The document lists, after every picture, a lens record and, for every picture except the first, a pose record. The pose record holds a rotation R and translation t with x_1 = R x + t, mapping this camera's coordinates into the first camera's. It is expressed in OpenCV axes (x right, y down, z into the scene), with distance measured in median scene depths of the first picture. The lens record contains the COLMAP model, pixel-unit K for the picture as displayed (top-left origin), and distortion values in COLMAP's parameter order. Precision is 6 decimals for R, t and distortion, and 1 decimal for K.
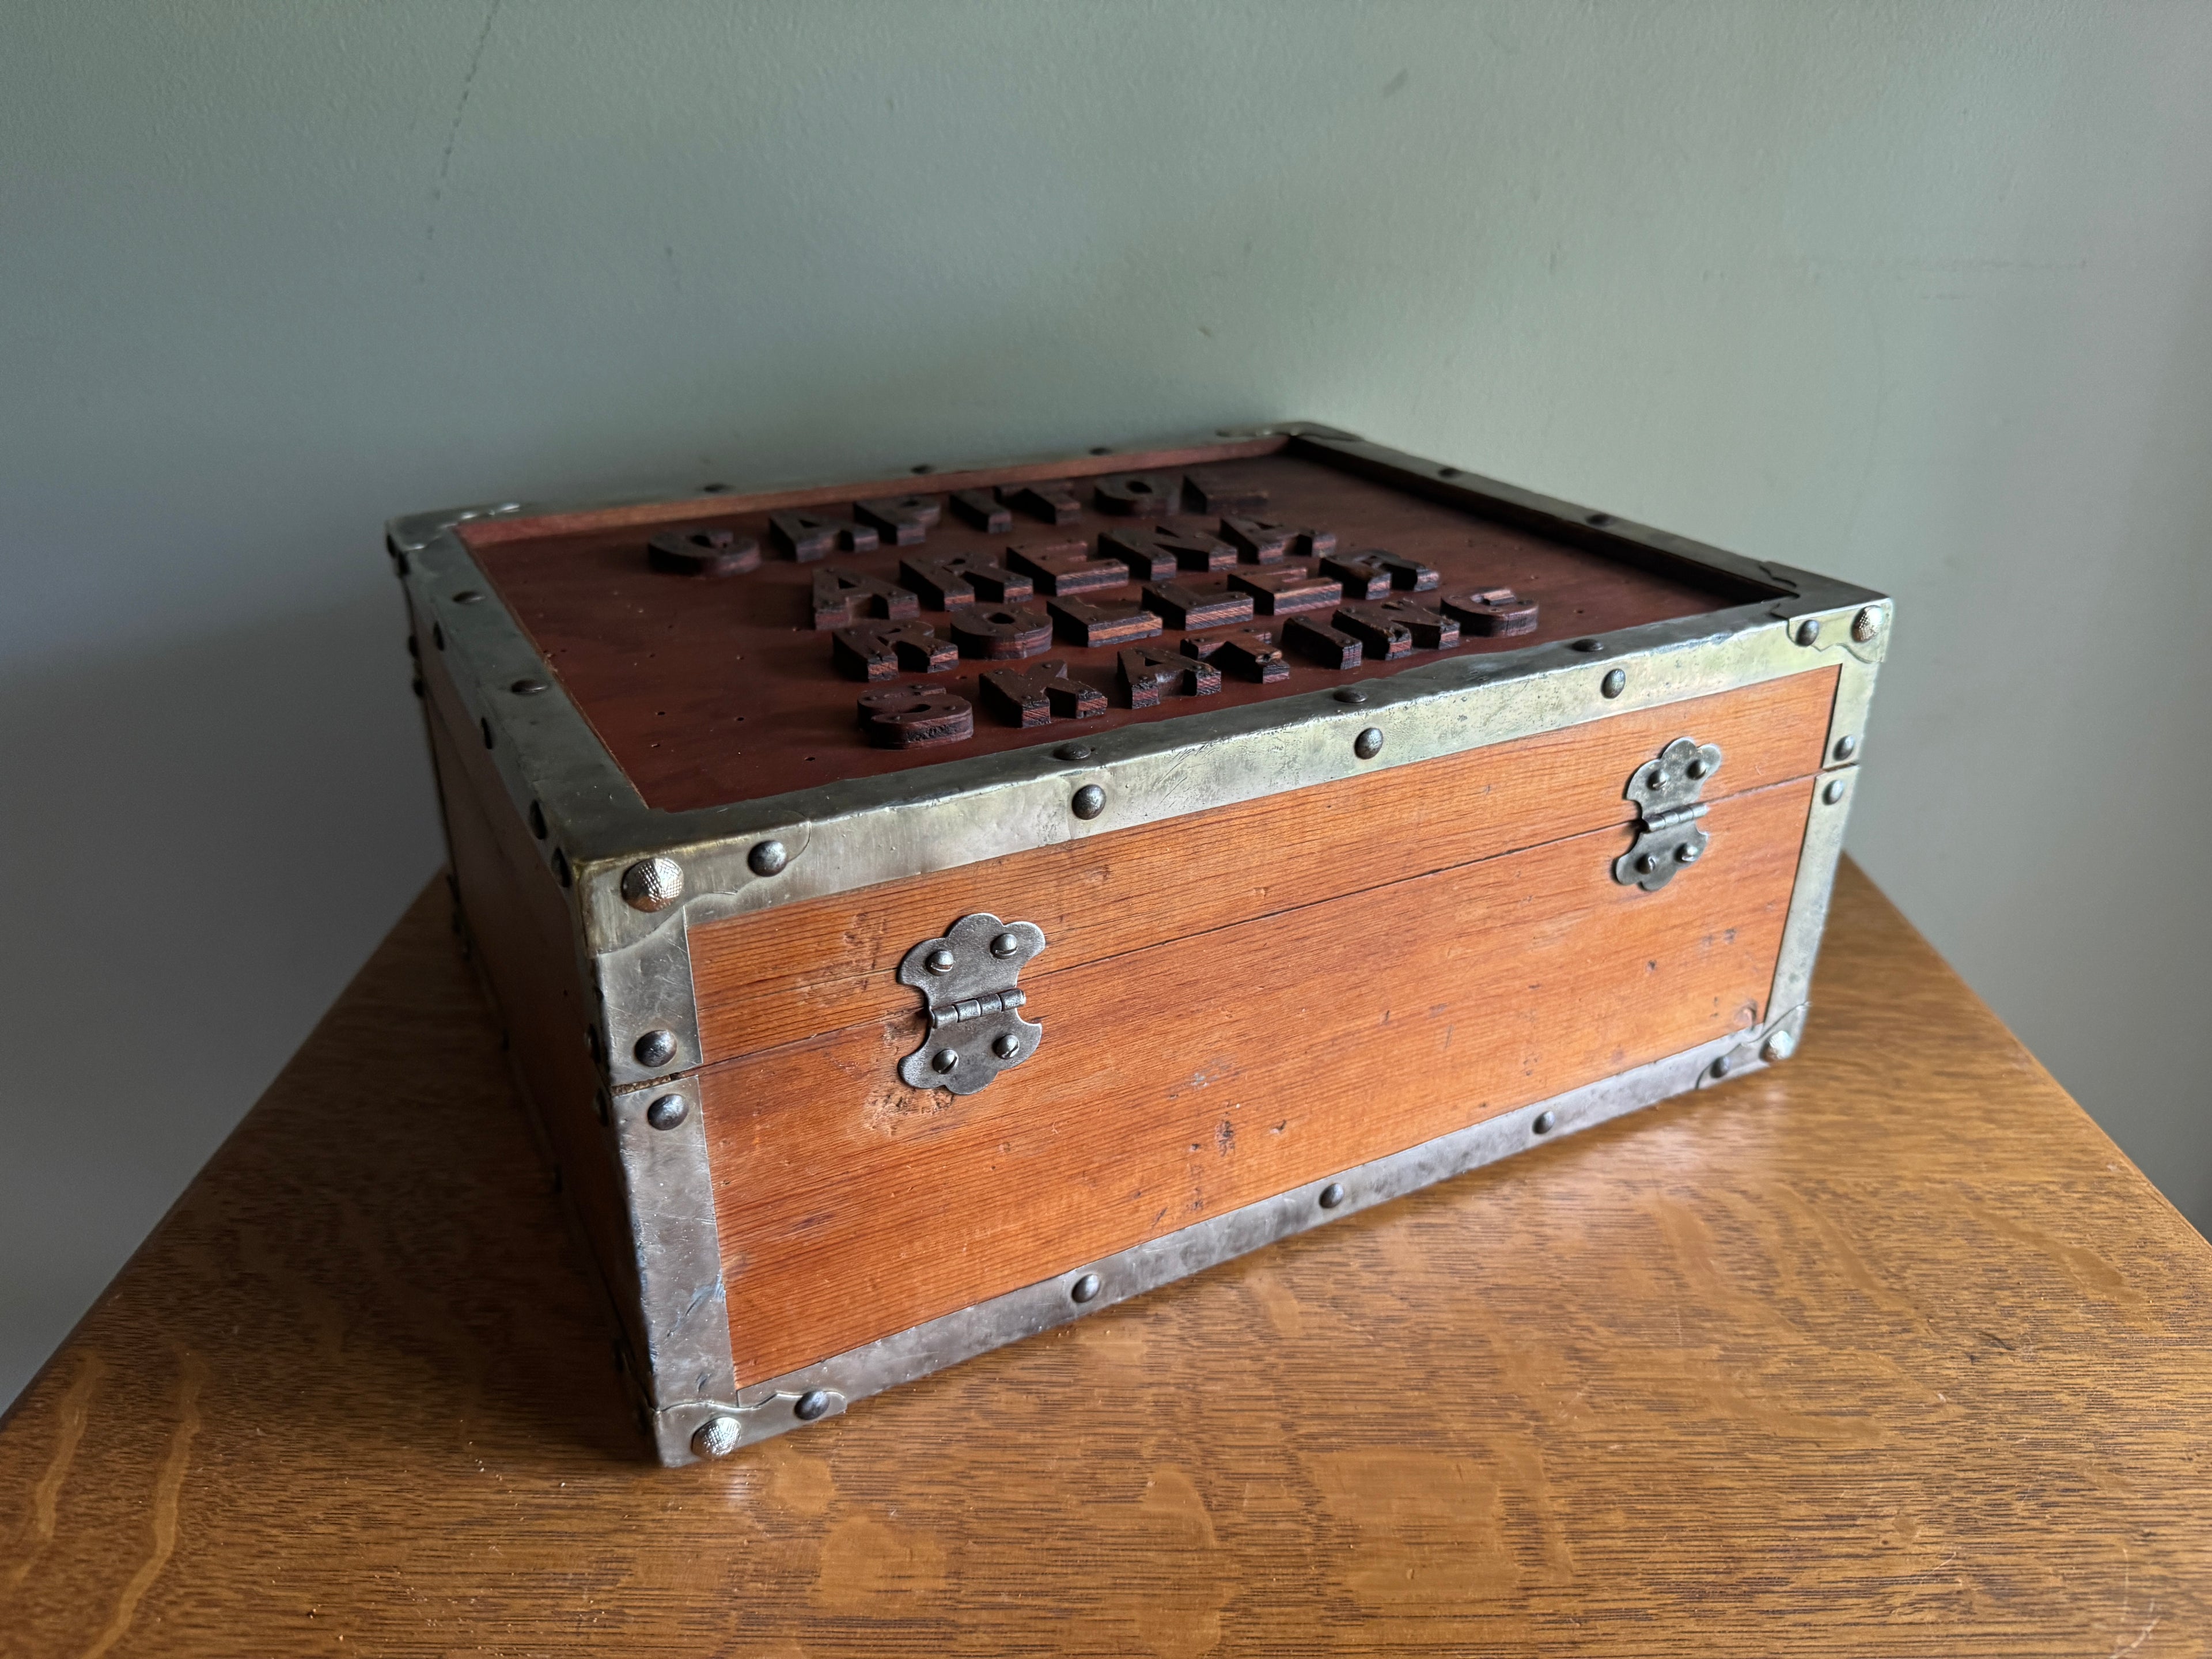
lens RADIAL K [[1610.2, 0, 1112.1], [0, 1610.2, 832.8], [0, 0, 1]] dist [-0.024664, 0.008698]
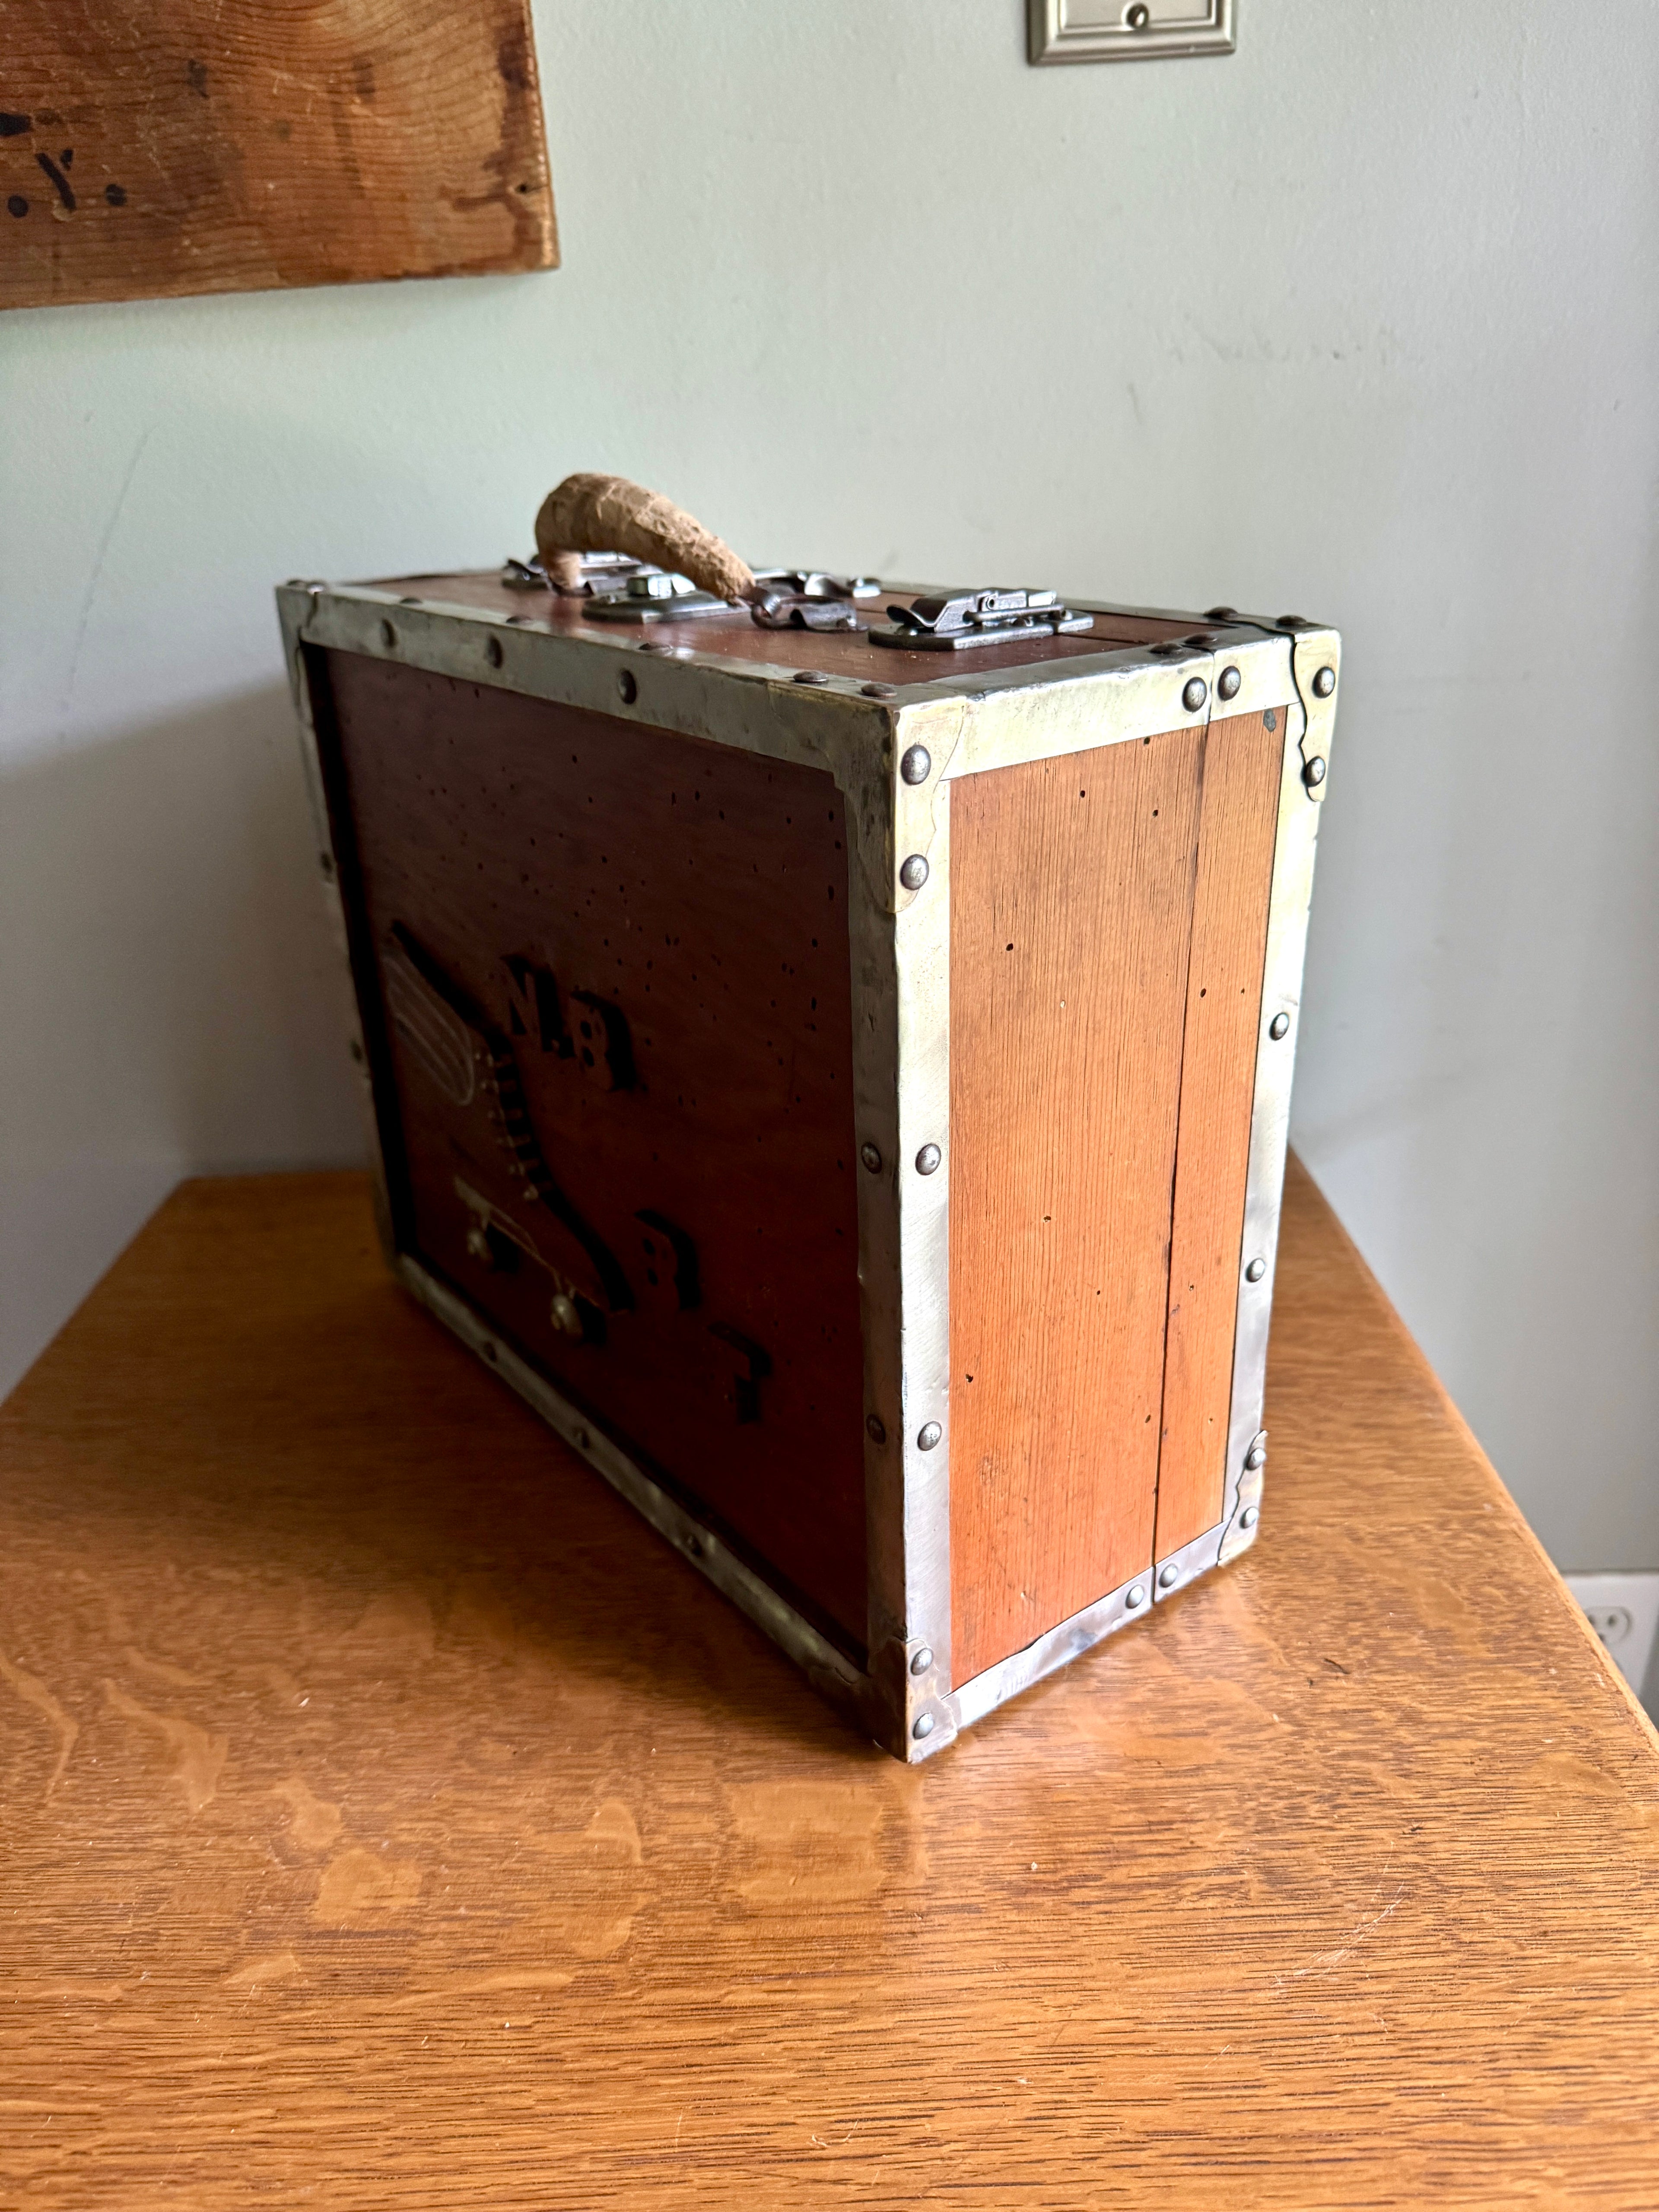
lens RADIAL K [[1602.6, 0, 827.2], [0, 1602.6, 1113.0], [0, 0, 1]] dist [-0.019411, 0.006467]
pose [[0.998176, -0.051345, -0.031763, 0.259820], [0.050530, 0.998385, -0.025971, -0.086307], [0.033045, 0.024319, 0.999158, -0.220877]]
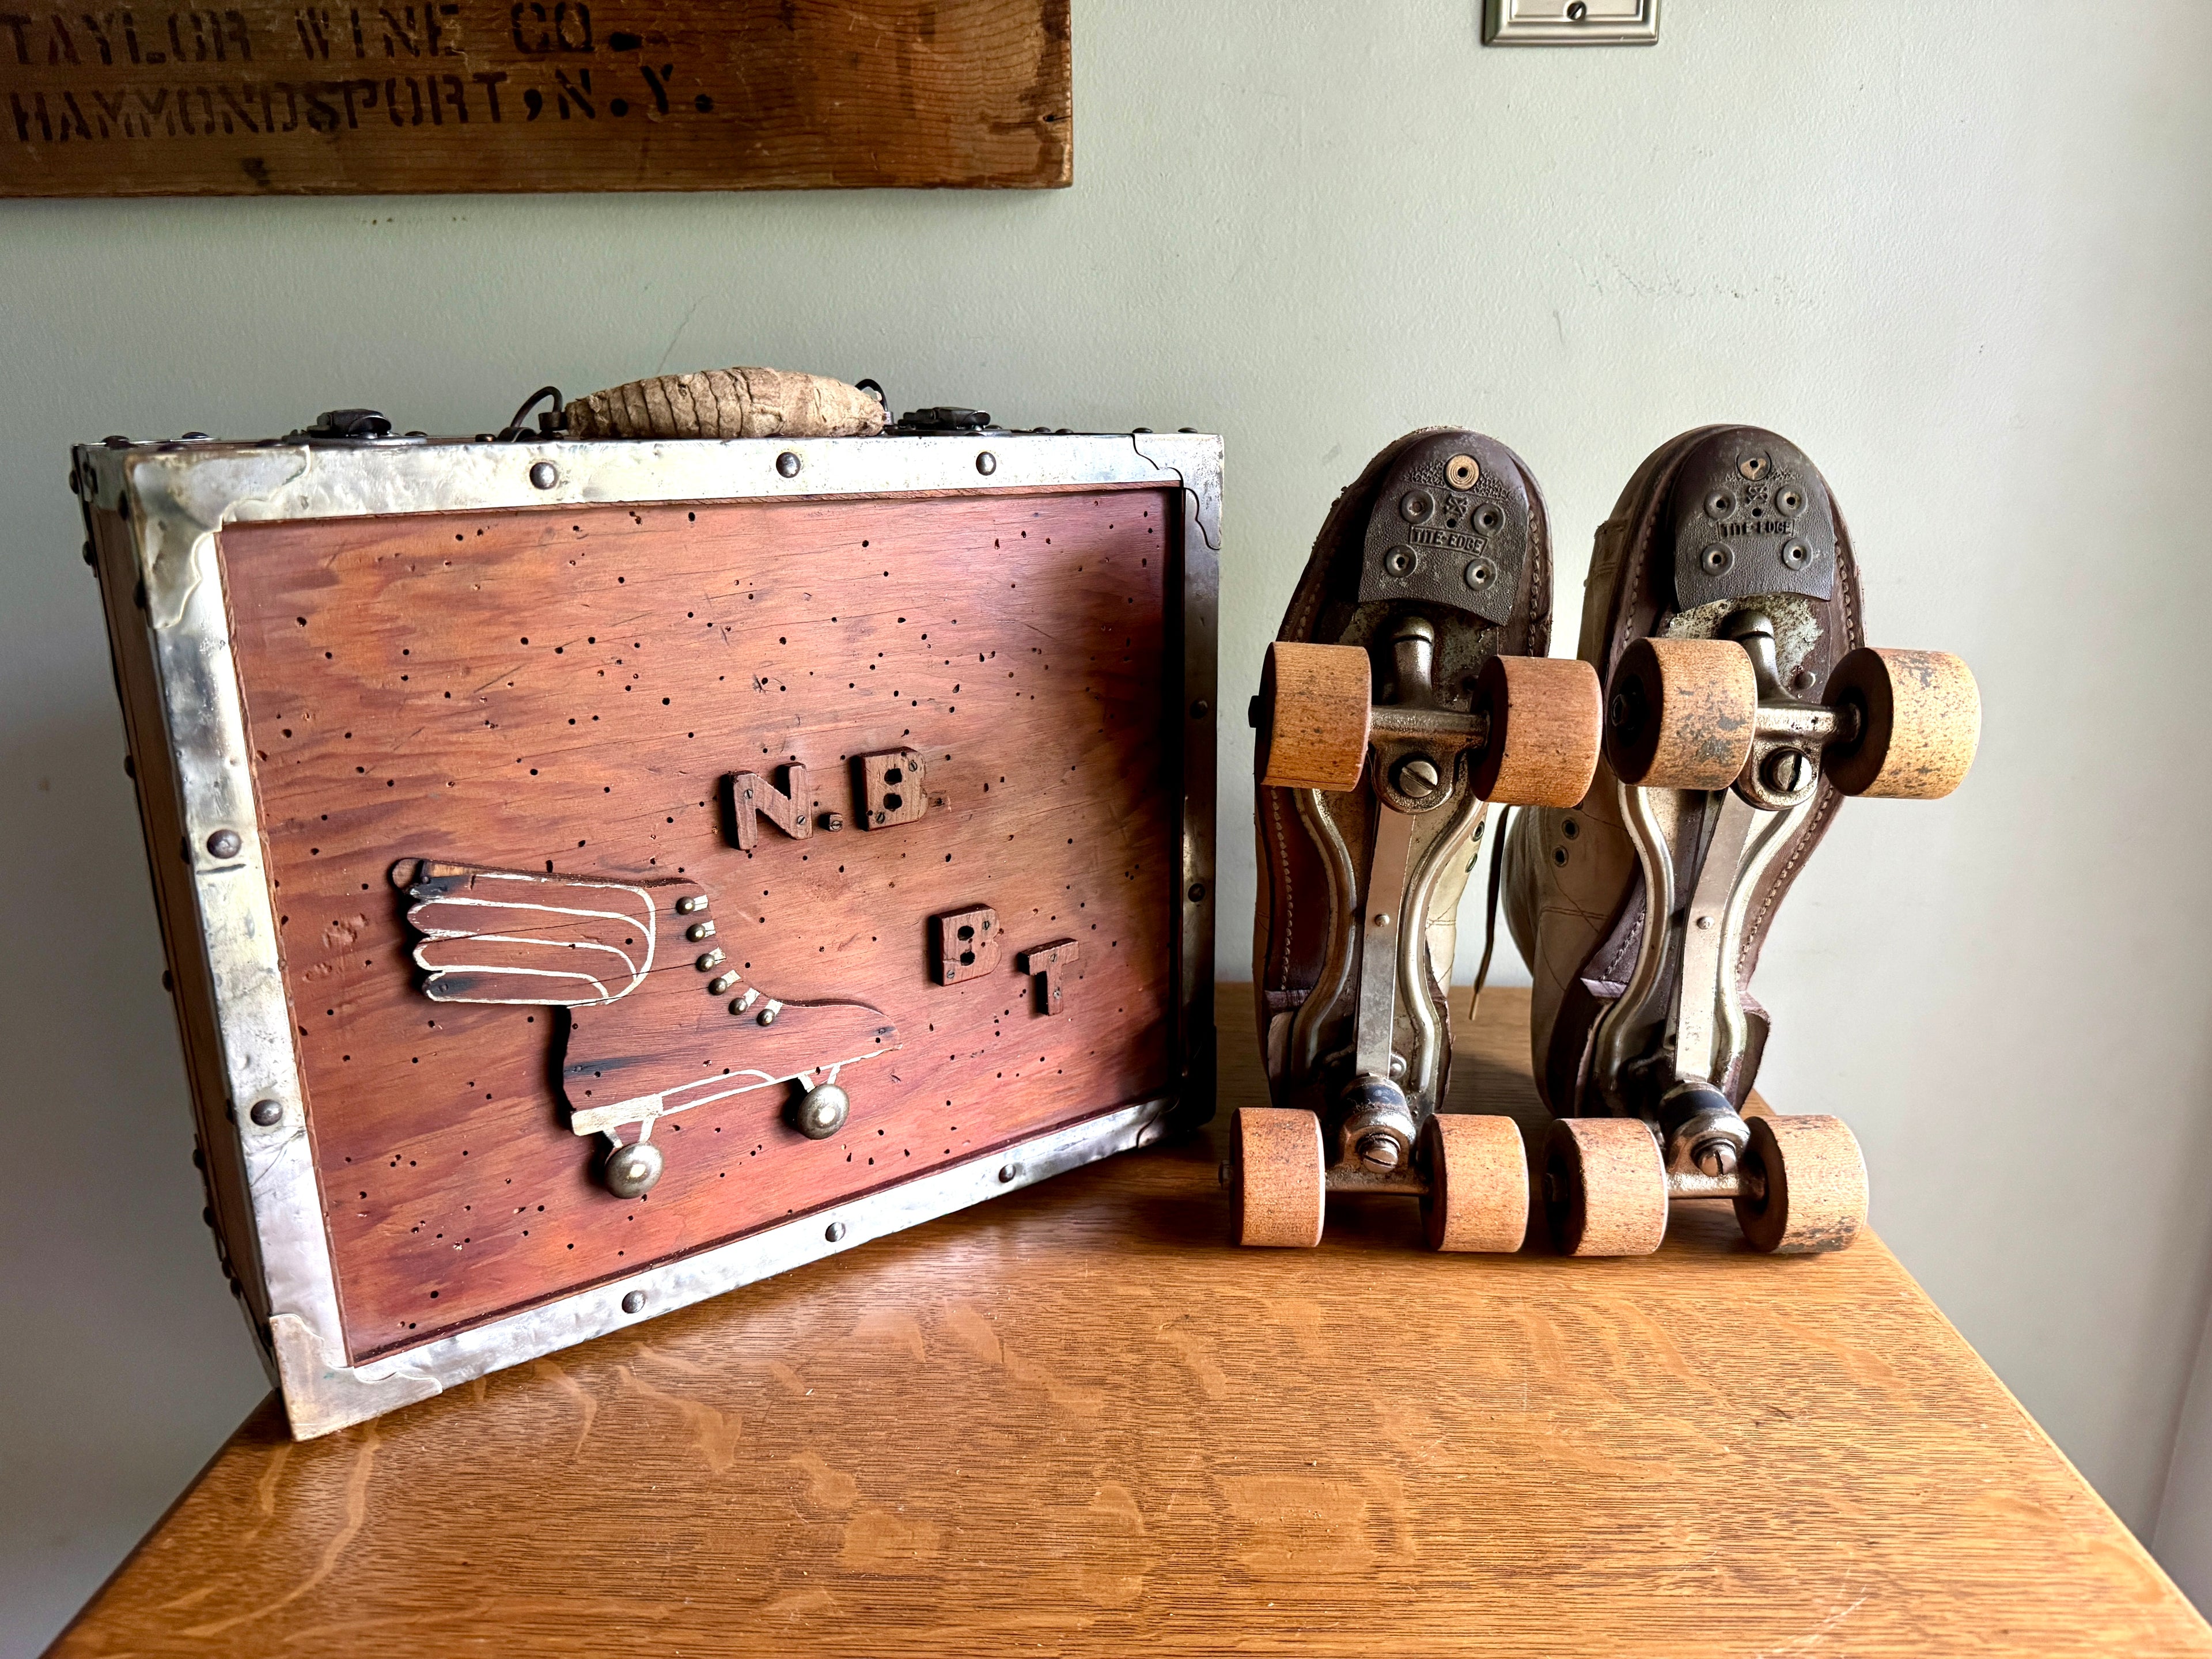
lens RADIAL K [[1589.6, 0, 1119.1], [0, 1589.6, 830.3], [0, 0, 1]] dist [-0.008040, -0.000536]
pose [[0.999501, 0.001650, -0.031543, 0.079230], [-0.007136, 0.984607, -0.174635, 0.097217], [0.030770, 0.174773, 0.984128, -0.359302]]
